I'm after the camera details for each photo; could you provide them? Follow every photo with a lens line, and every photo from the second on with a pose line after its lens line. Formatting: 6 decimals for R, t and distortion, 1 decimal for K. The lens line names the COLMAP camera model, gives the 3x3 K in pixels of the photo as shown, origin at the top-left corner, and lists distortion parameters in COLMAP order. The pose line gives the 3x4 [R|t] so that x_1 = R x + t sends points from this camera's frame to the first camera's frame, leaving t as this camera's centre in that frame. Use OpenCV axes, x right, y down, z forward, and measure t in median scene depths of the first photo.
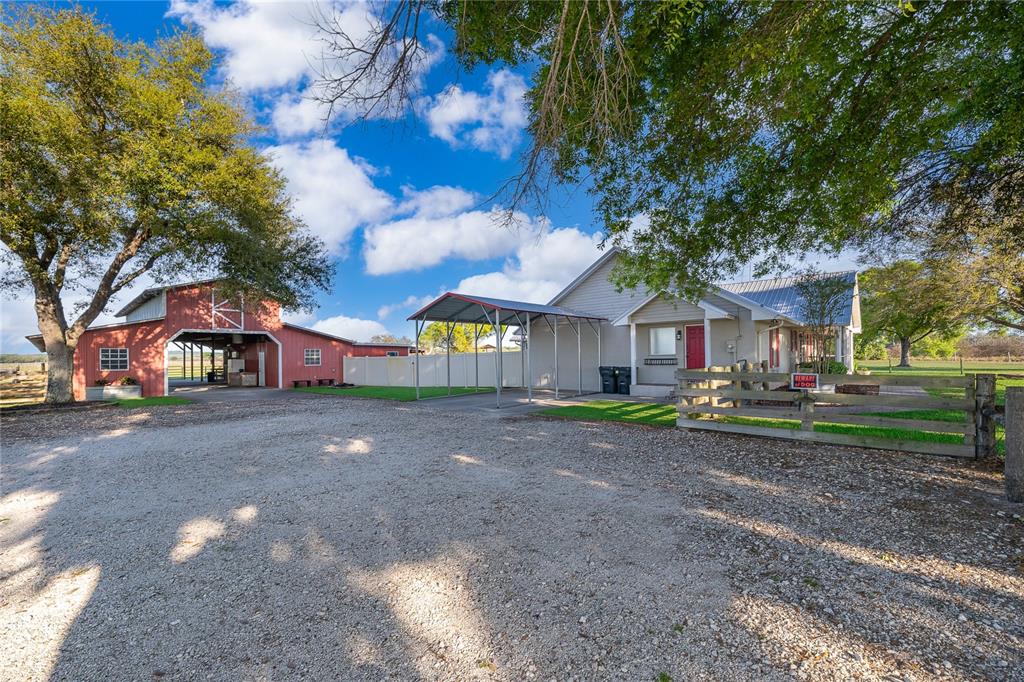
lens RADIAL K [[404.4, 0, 510.1], [0, 404.4, 346.9], [0, 0, 1]] dist [-0.003502, -0.000732]
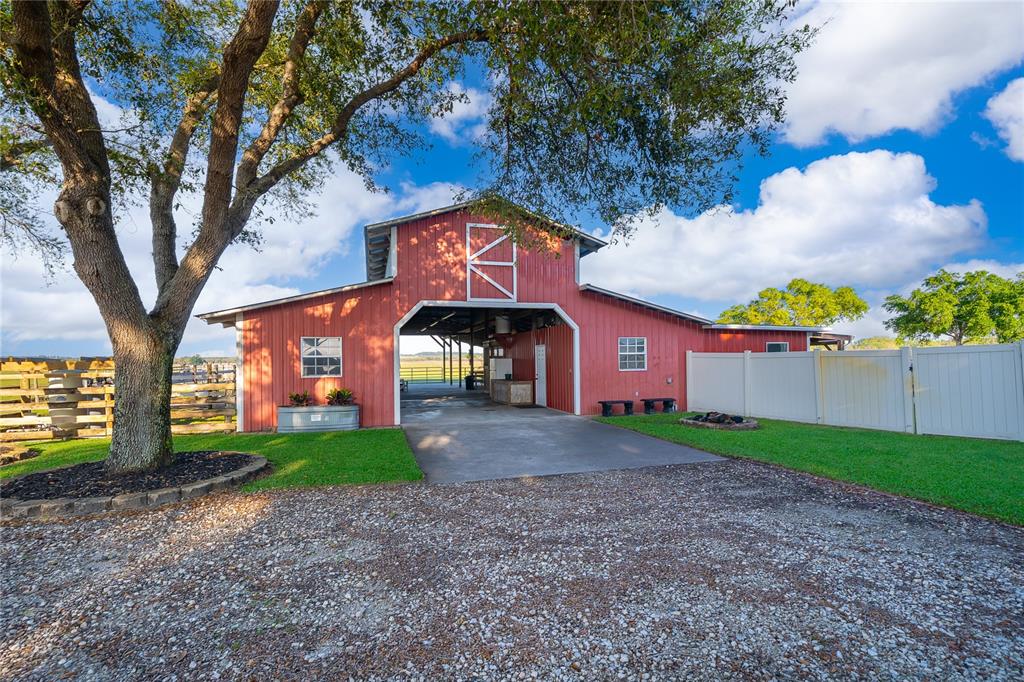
lens RADIAL K [[482.1, 0, 510.9], [0, 482.1, 343.4], [0, 0, 1]] dist [-0.000136, -0.000084]
pose [[0.848980, -0.017220, -0.528144, -0.254295], [0.016092, 0.999848, -0.006733, 0.011862], [0.528179, -0.002782, 0.849128, 0.351492]]
